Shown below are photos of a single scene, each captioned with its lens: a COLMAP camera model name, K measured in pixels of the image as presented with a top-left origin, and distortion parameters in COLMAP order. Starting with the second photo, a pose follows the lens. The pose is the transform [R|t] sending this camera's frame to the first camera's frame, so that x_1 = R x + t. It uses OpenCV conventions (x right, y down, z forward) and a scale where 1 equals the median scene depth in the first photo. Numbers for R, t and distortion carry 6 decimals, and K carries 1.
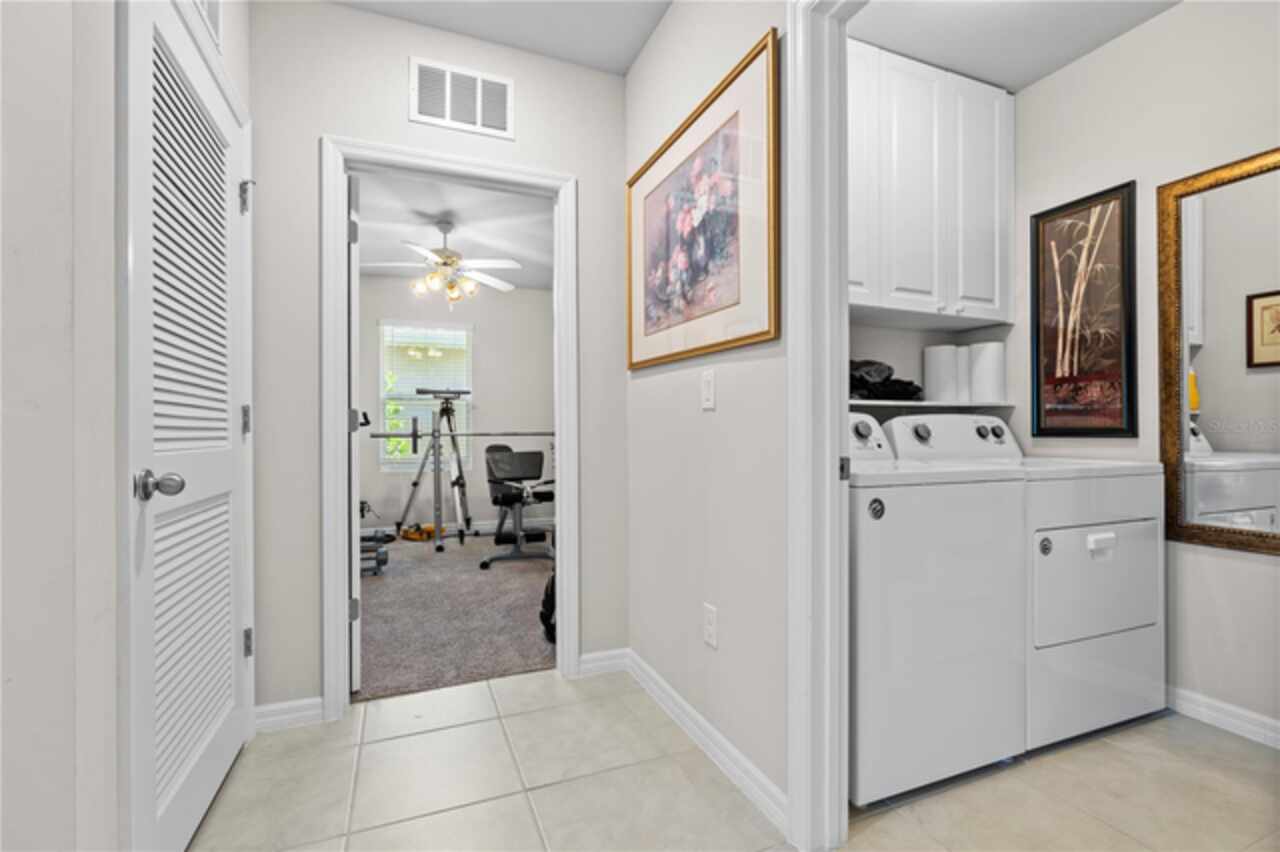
lens RADIAL K [[572.9, 0, 637.9], [0, 572.9, 423.1], [0, 0, 1]] dist [-0.004927, -0.000098]
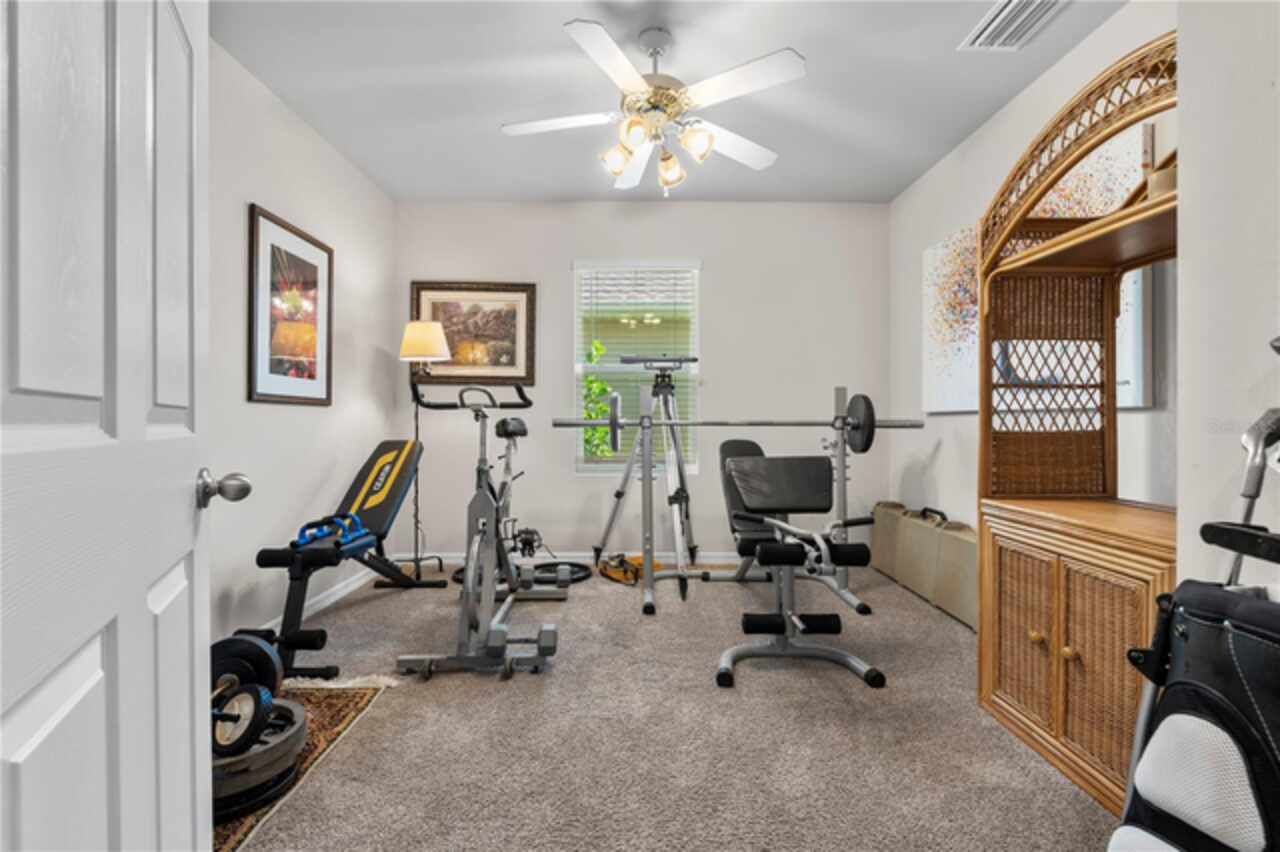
lens RADIAL K [[572.9, 0, 639.9], [0, 572.9, 419.3], [0, 0, 1]] dist [-0.004927, -0.000098]
pose [[0.929844, 0.008183, -0.367863, -0.117870], [-0.002947, 0.999886, 0.014793, 0.005348], [0.367942, -0.012671, 0.929763, 0.386258]]
